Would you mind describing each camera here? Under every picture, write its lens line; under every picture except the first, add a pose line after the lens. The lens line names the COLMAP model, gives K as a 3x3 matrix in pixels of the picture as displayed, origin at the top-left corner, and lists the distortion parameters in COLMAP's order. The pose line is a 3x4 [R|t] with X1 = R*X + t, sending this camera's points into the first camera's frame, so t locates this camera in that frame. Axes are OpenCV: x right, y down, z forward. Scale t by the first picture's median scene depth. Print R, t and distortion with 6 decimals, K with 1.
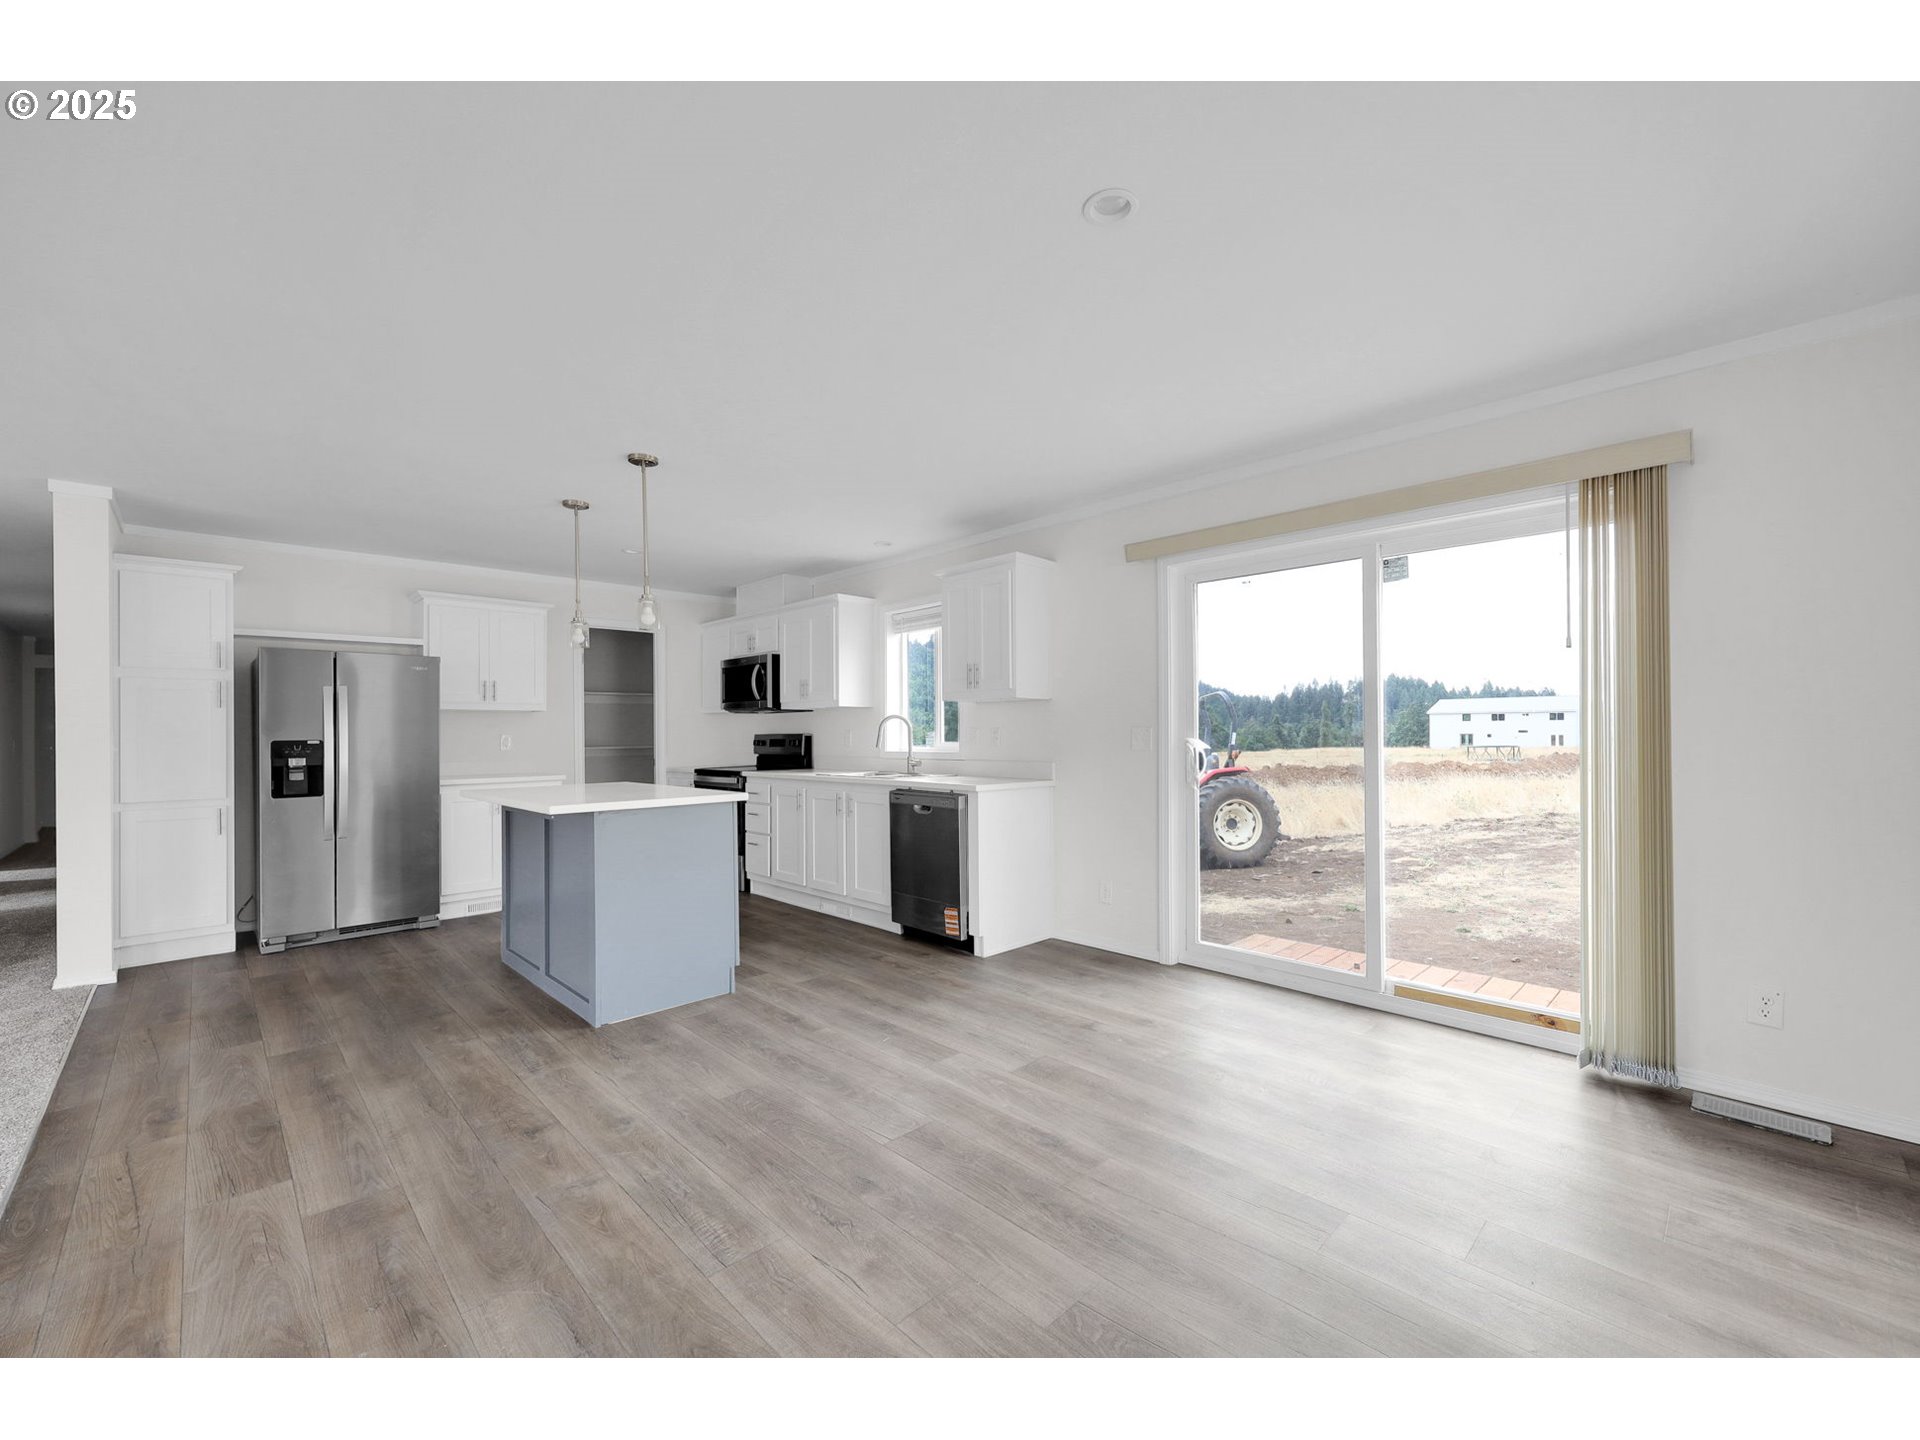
lens RADIAL K [[780.4, 0, 964.7], [0, 780.4, 661.9], [0, 0, 1]] dist [0.000004, 0.000008]
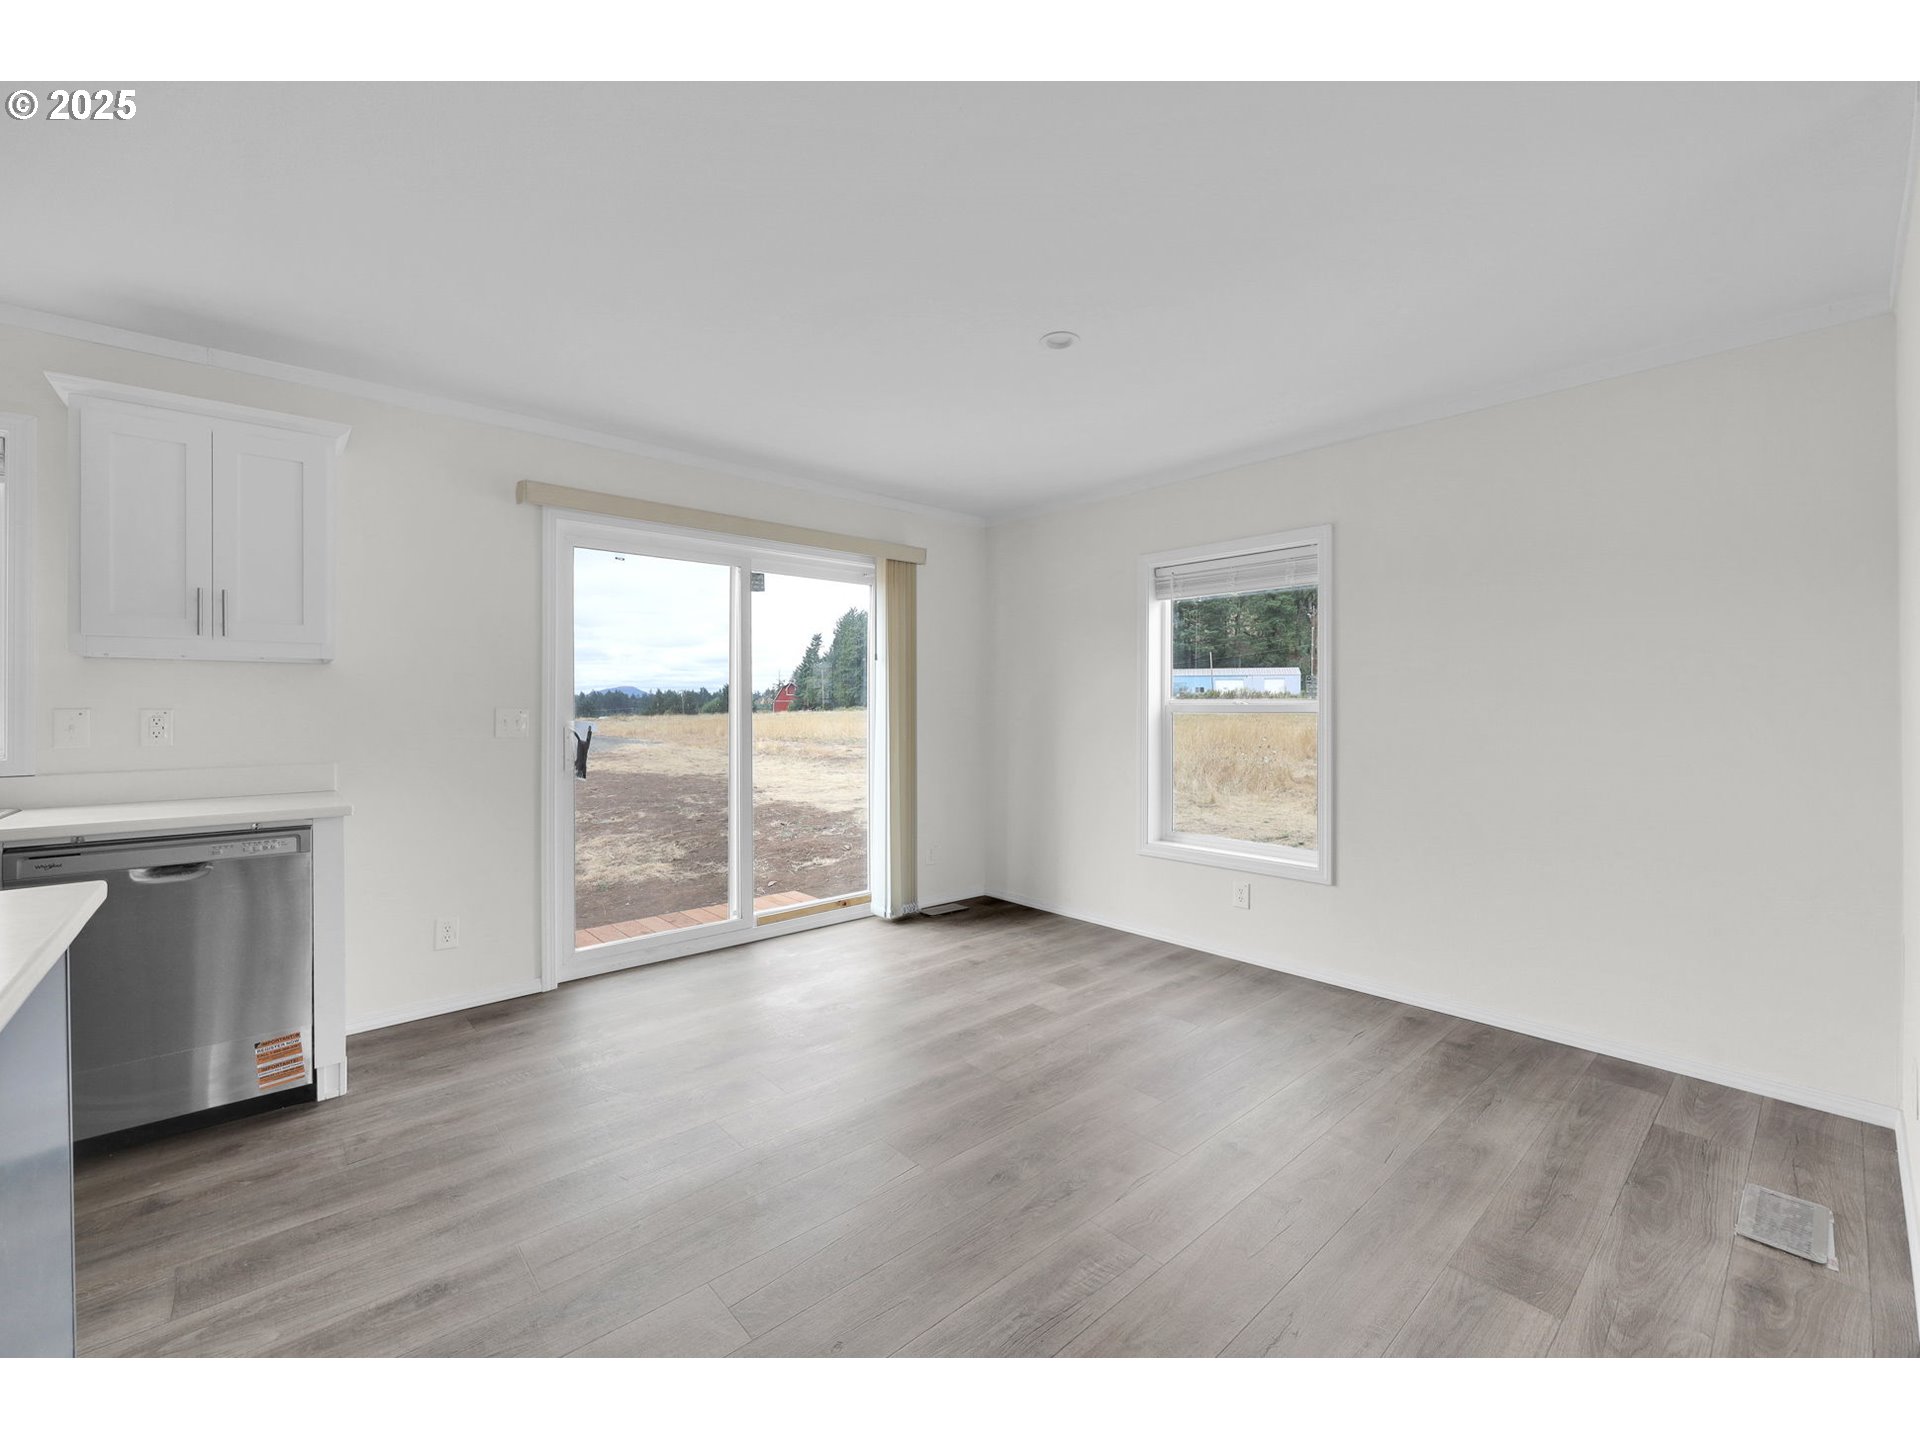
lens RADIAL K [[761.5, 0, 958.7], [0, 761.5, 747.0], [0, 0, 1]] dist [-0.000109, 0.000057]
pose [[0.061365, -0.043059, 0.997186, -0.614923], [-0.084490, 0.995259, 0.048175, 0.049910], [-0.994533, -0.087209, 0.057436, 0.606629]]
